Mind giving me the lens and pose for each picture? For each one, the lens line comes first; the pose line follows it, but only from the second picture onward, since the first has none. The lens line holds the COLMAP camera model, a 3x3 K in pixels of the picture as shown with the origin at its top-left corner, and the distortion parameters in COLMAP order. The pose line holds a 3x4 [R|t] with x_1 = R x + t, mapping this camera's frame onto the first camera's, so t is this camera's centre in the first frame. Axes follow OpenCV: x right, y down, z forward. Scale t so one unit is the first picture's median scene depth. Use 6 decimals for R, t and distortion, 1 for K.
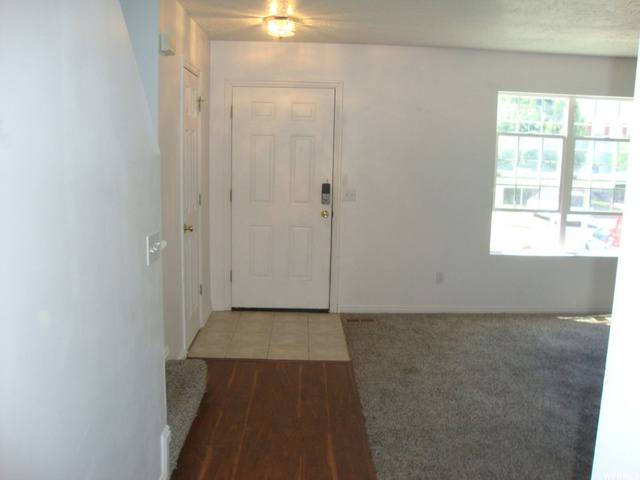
lens RADIAL K [[575.5, 0, 319.1], [0, 575.5, 241.3], [0, 0, 1]] dist [-0.182699, 0.154664]
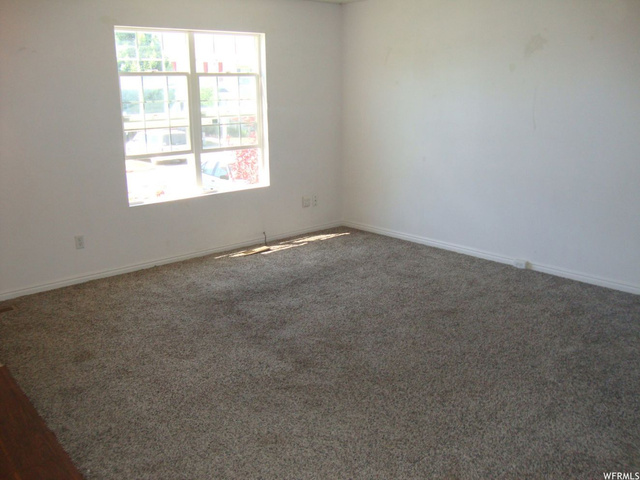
lens RADIAL K [[575.5, 0, 322.1], [0, 575.5, 240.5], [0, 0, 1]] dist [-0.182699, 0.154664]
pose [[0.761683, -0.190212, 0.619402, -0.038651], [0.130533, 0.981387, 0.140856, -0.012037], [-0.634665, -0.026436, 0.772335, 0.097214]]
